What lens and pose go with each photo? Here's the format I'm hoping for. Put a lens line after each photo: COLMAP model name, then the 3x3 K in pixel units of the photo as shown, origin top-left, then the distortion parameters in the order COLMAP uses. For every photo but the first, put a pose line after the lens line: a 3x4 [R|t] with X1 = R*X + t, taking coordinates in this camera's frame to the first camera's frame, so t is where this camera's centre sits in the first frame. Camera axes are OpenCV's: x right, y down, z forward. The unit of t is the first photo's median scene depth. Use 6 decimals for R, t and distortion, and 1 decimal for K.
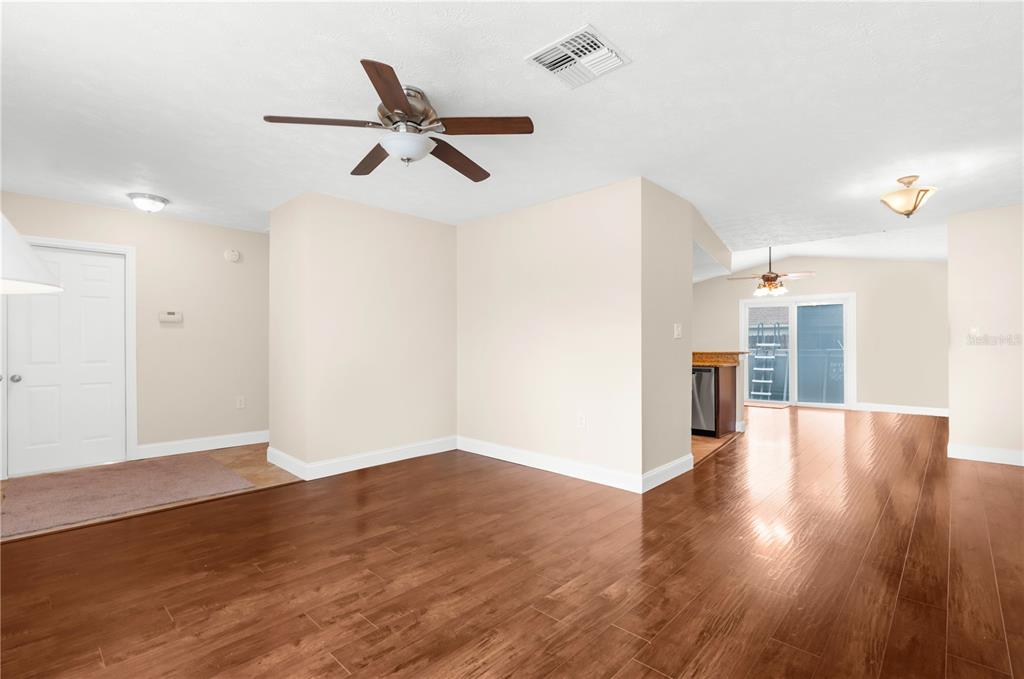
lens RADIAL K [[469.8, 0, 512.0], [0, 469.8, 339.5], [0, 0, 1]] dist [-0.000790, -0.000002]
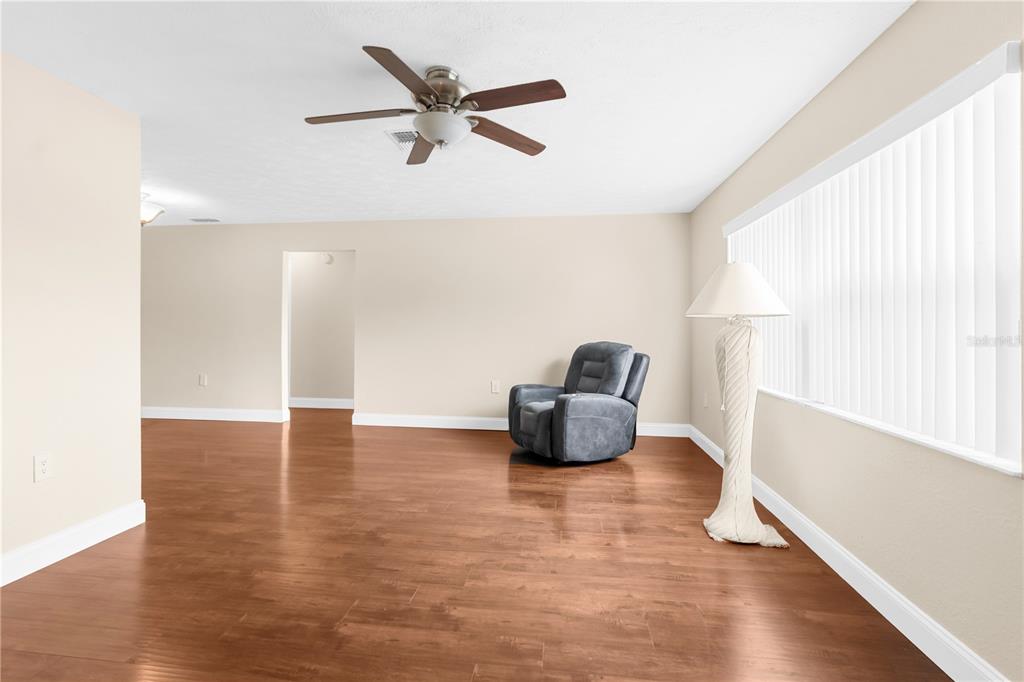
lens RADIAL K [[473.2, 0, 511.7], [0, 473.2, 319.0], [0, 0, 1]] dist [-0.001565, -0.000025]
pose [[-0.596672, 0.011455, 0.802404, -1.149222], [-0.014956, 0.999566, -0.025391, 0.001648], [-0.802346, -0.027151, -0.596241, 1.556664]]
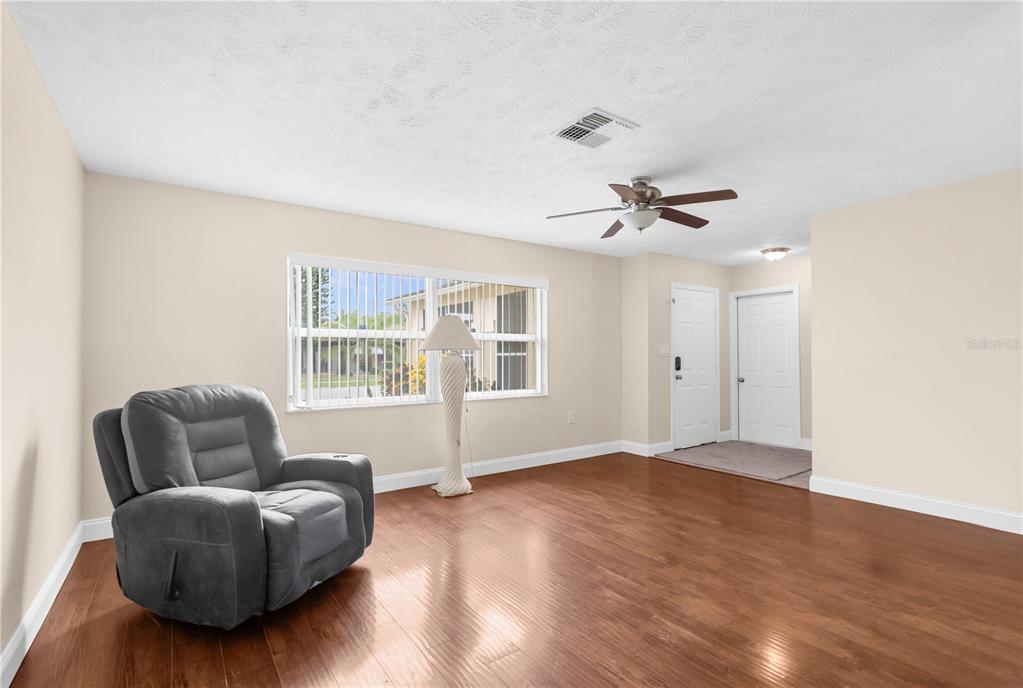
lens RADIAL K [[487.6, 0, 511.3], [0, 487.6, 359.7], [0, 0, 1]] dist [-0.000707, -0.000053]
pose [[-0.206530, -0.000601, -0.978440, 1.292613], [0.012043, 0.999923, -0.003156, 0.004296], [0.978366, -0.012435, -0.206507, 0.982865]]
